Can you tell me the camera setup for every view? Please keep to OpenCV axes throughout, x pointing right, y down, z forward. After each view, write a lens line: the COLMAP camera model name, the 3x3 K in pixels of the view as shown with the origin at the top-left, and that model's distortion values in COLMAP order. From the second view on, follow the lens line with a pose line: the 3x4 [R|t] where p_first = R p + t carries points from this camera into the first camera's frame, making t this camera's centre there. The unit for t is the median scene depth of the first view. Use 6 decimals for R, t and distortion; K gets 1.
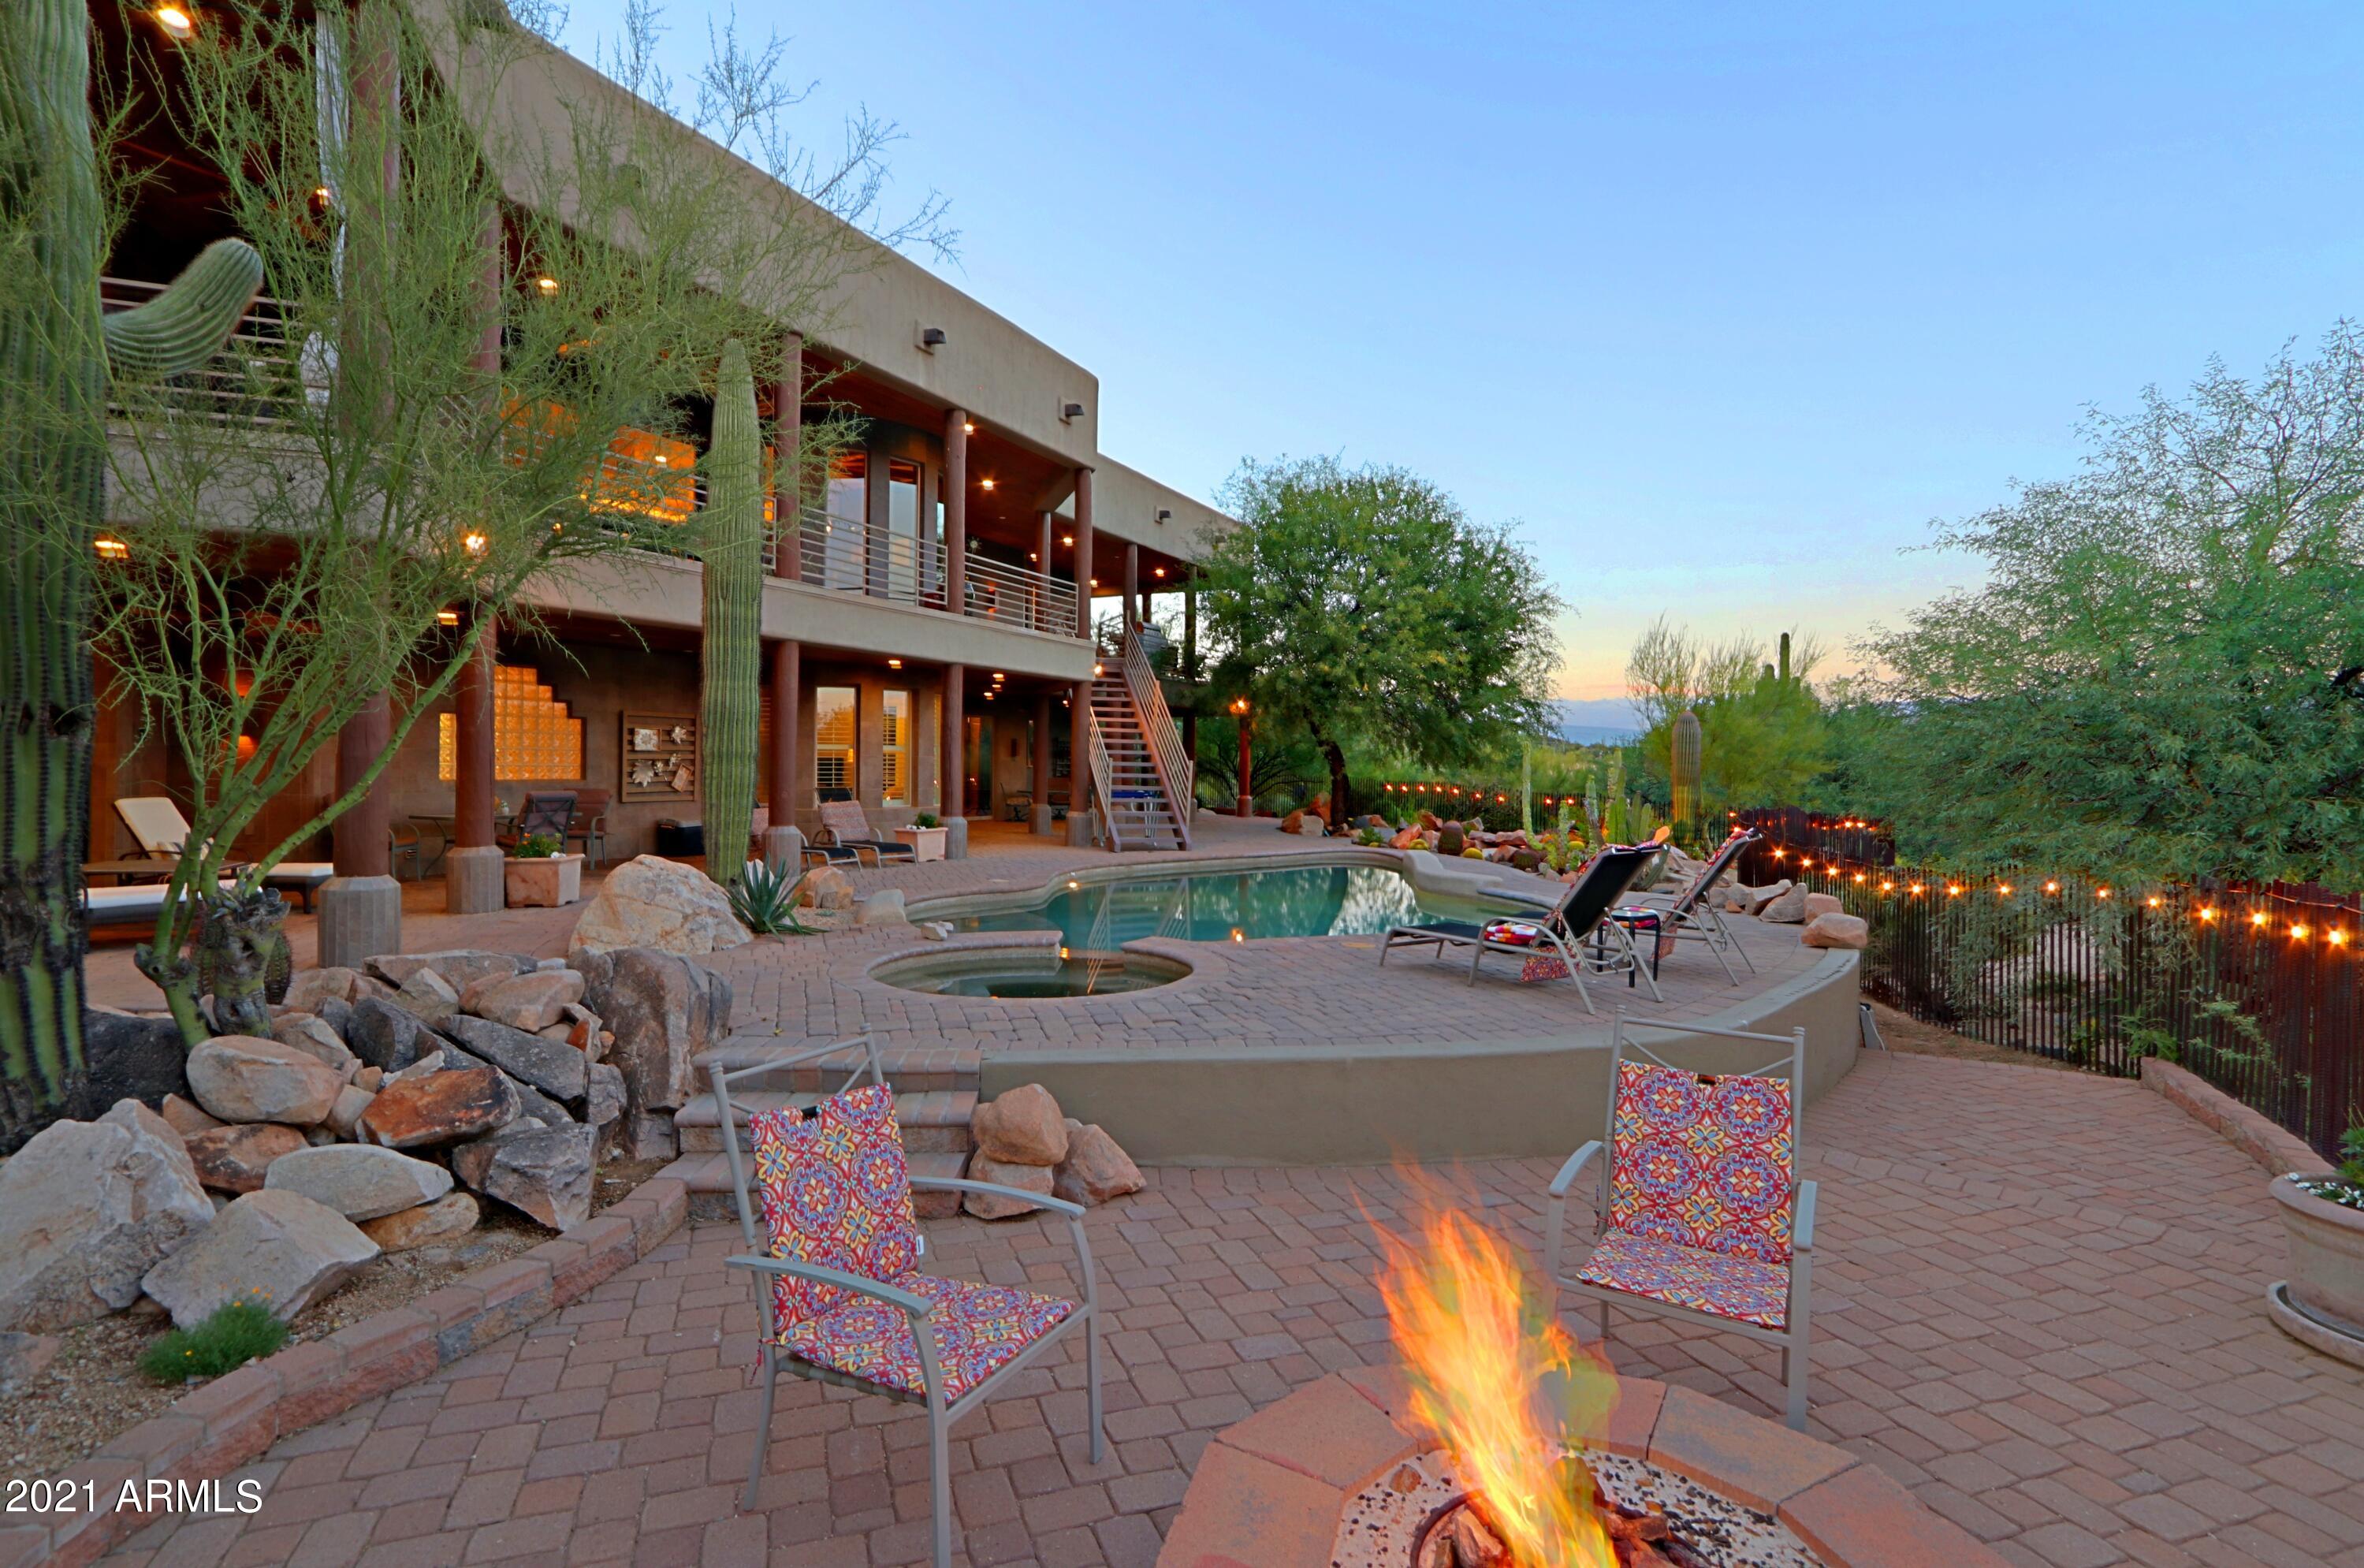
lens RADIAL K [[1106.2, 0, 1177.2], [0, 1106.2, 775.6], [0, 0, 1]] dist [-0.011591, 0.000425]
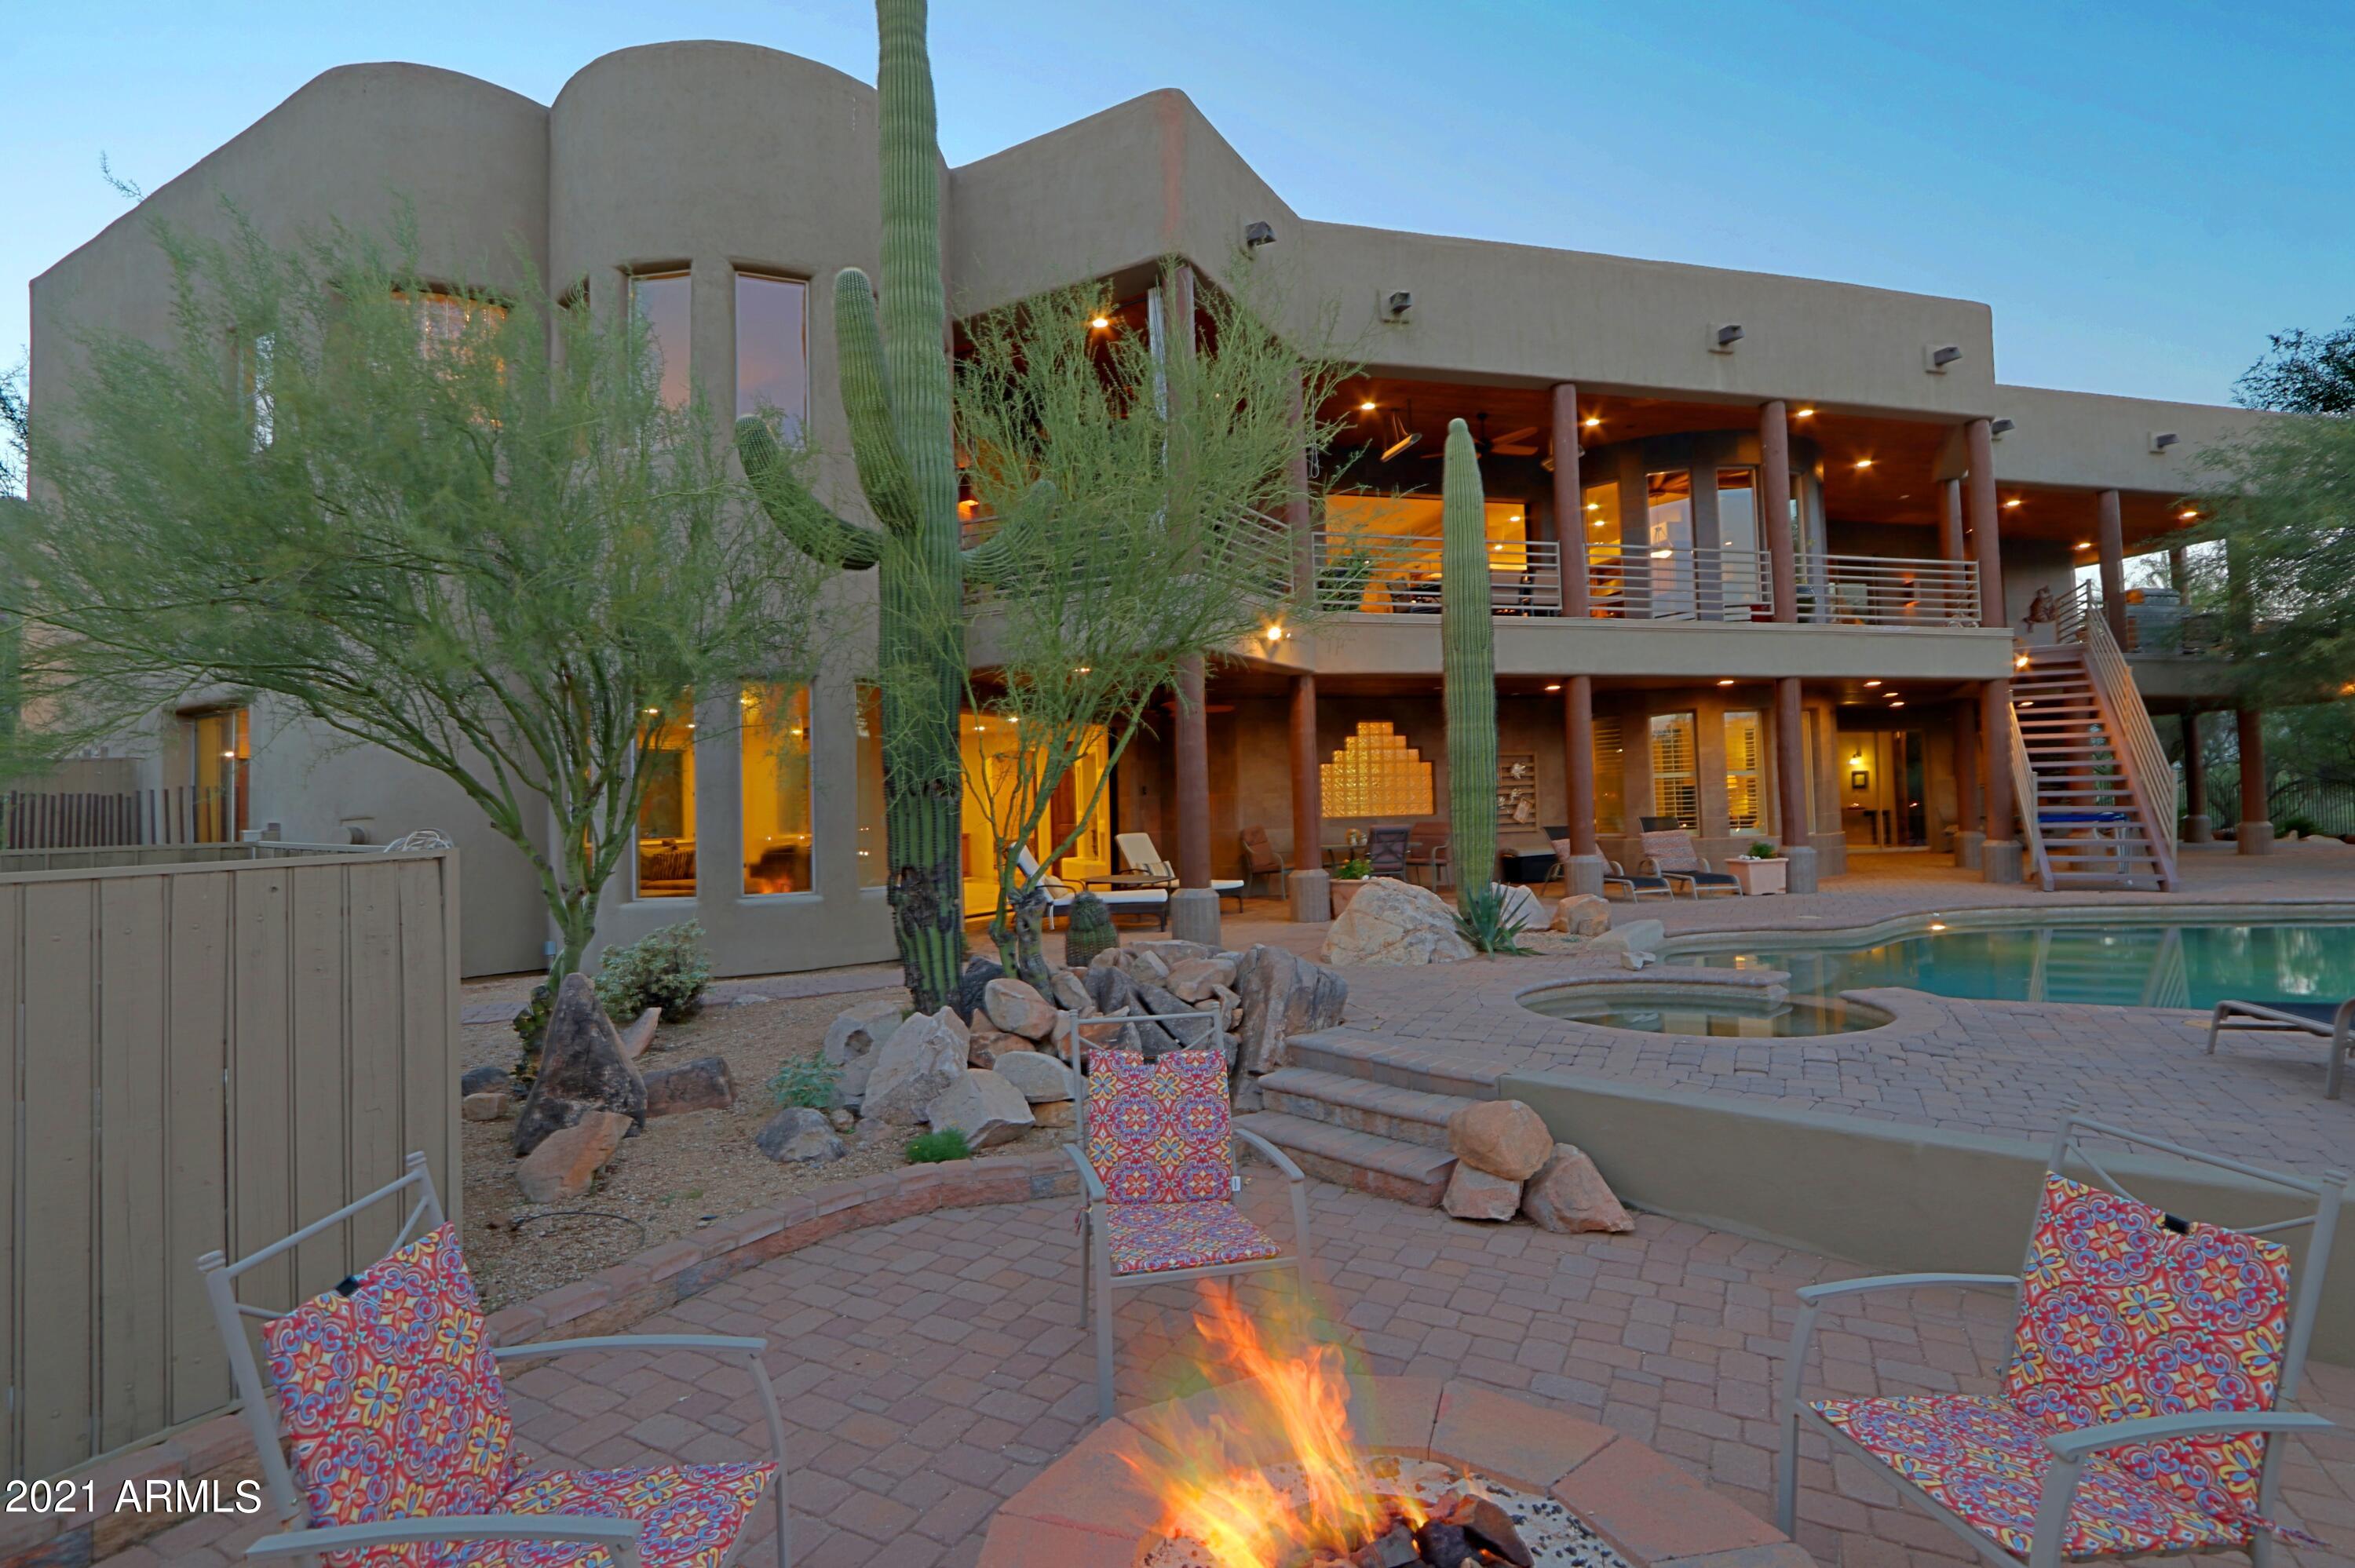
lens RADIAL K [[1107.7, 0, 1177.5], [0, 1107.7, 784.0], [0, 0, 1]] dist [-0.018080, 0.000960]
pose [[0.667457, -0.042474, -0.743436, 0.146502], [0.026619, 0.999095, -0.033182, 0.003303], [0.744173, 0.002358, 0.667983, 0.026027]]
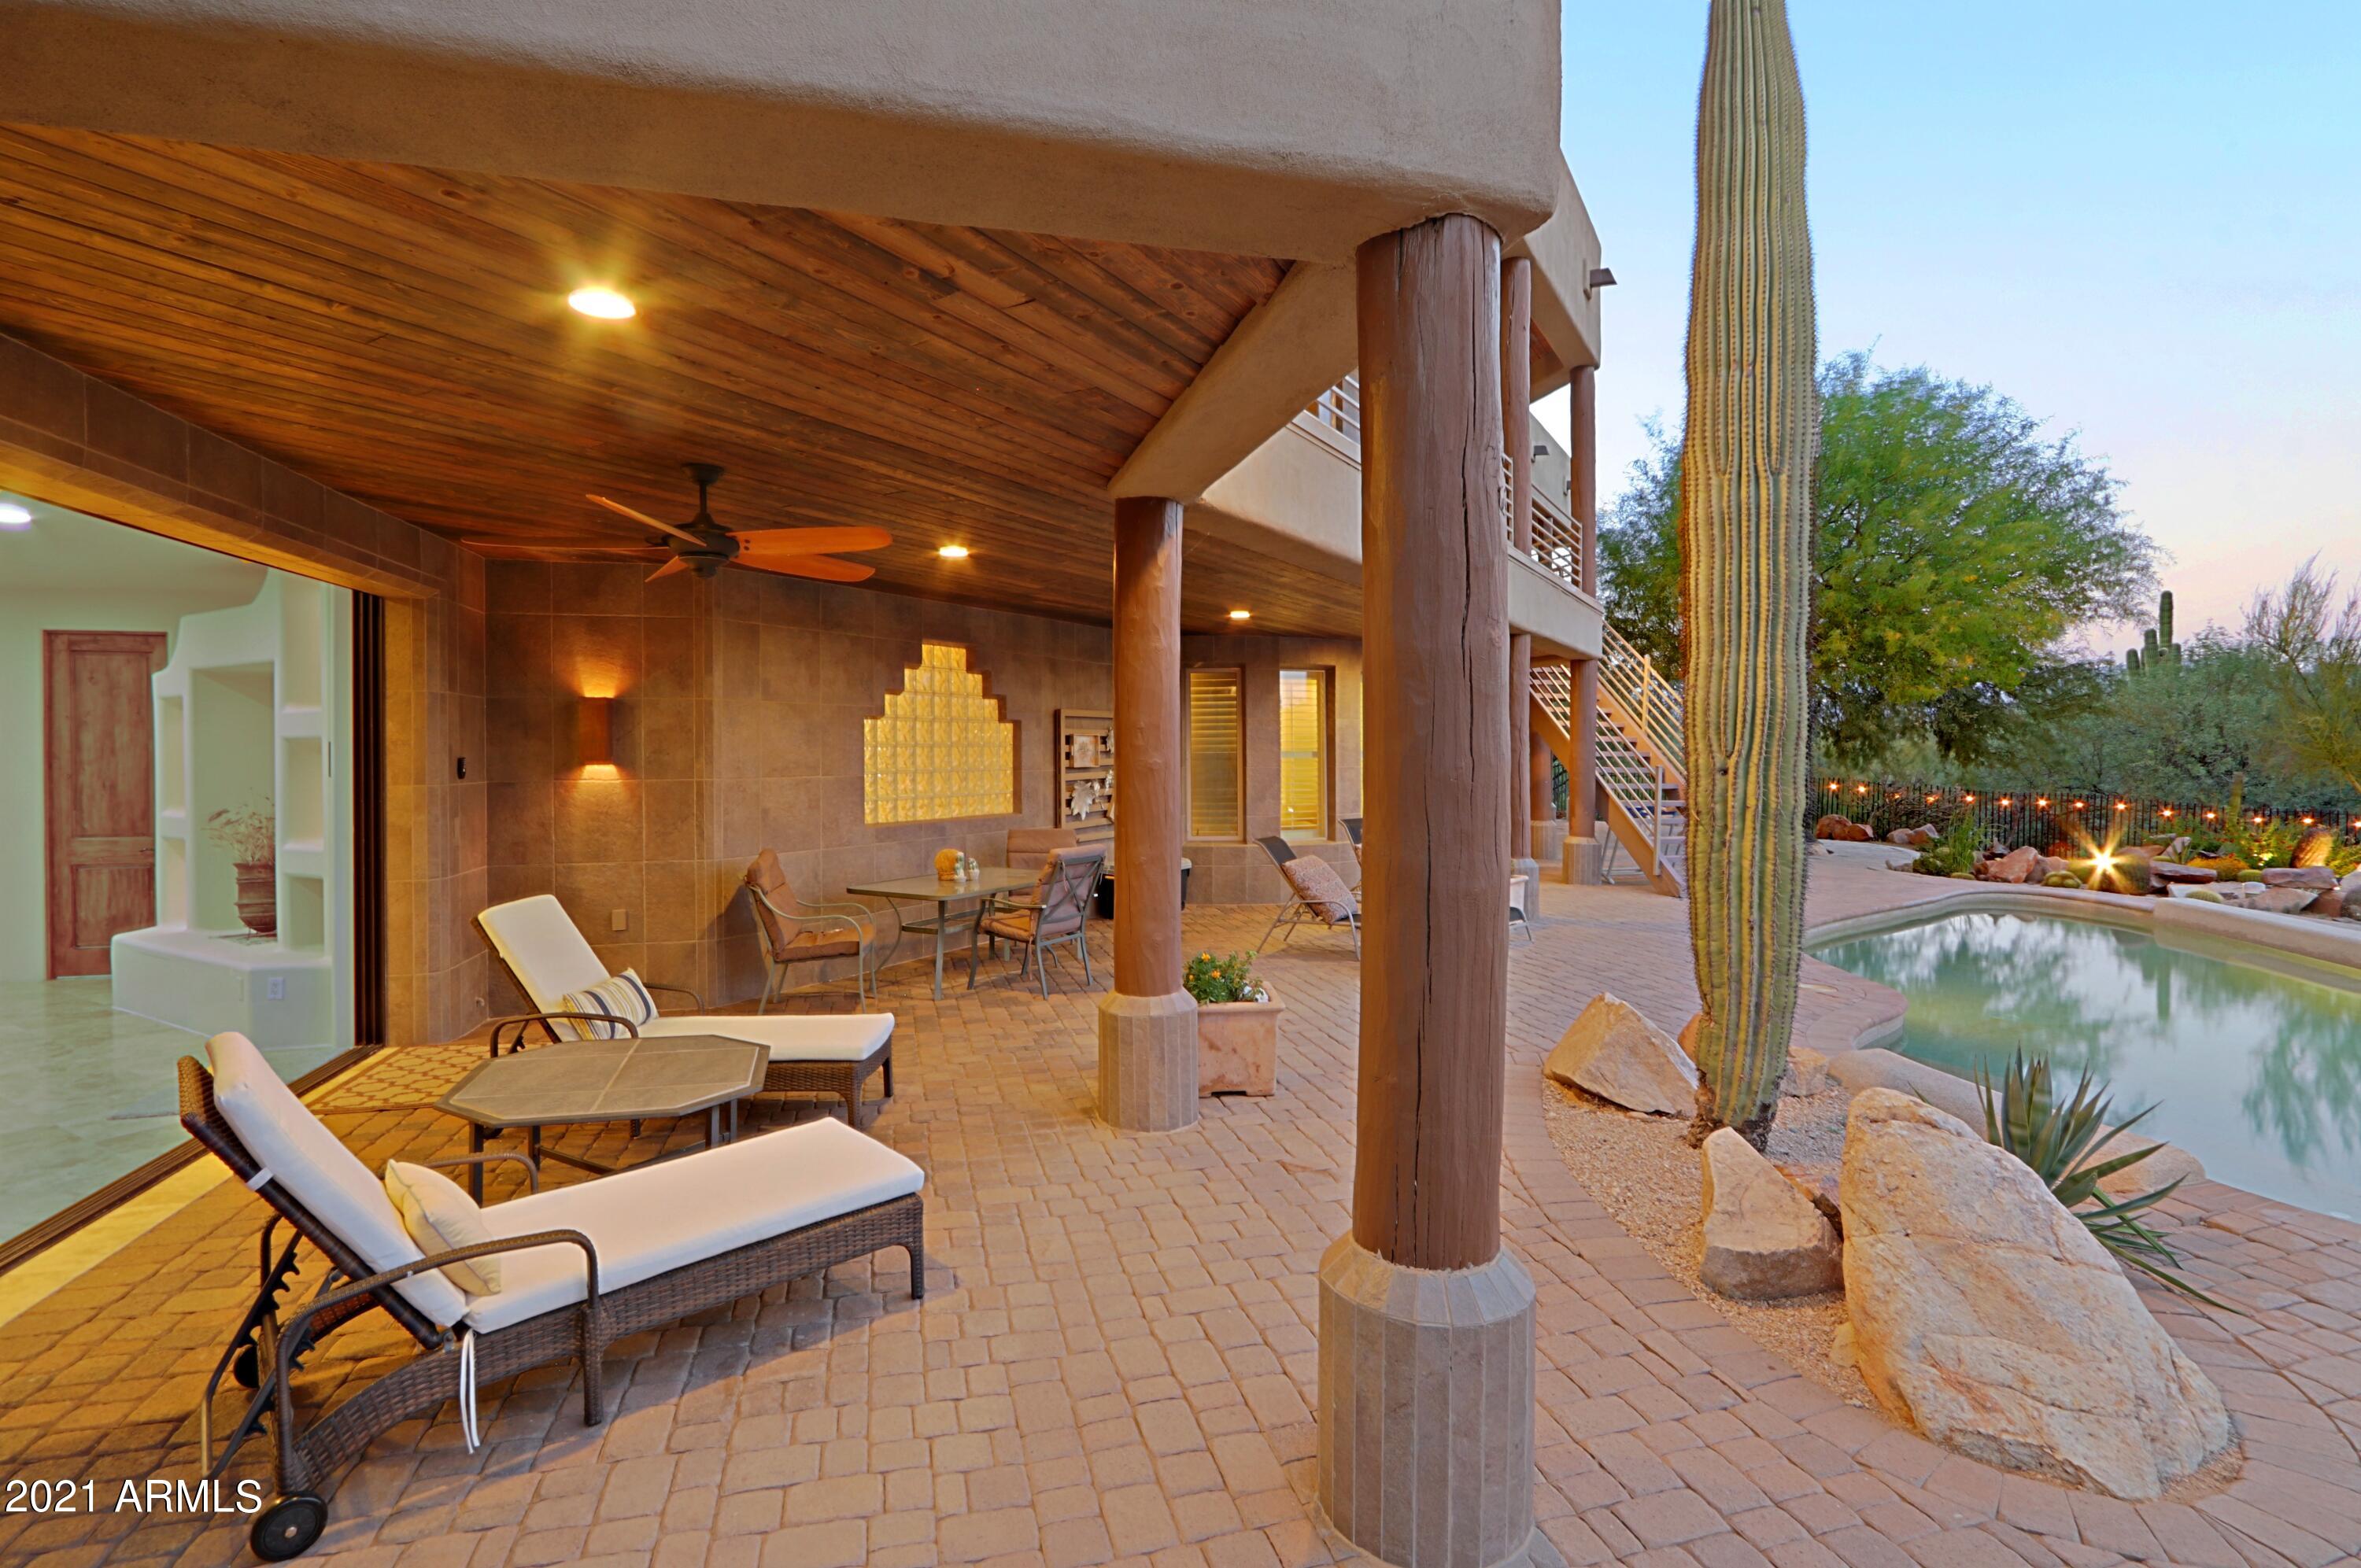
lens RADIAL K [[1120.8, 0, 1189.1], [0, 1120.8, 753.3], [0, 0, 1]] dist [-0.004679, -0.000550]
pose [[0.998255, -0.014294, -0.057299, -0.400604], [0.014043, 0.999890, -0.004780, -0.028324], [0.057361, 0.003967, 0.998346, 0.331162]]
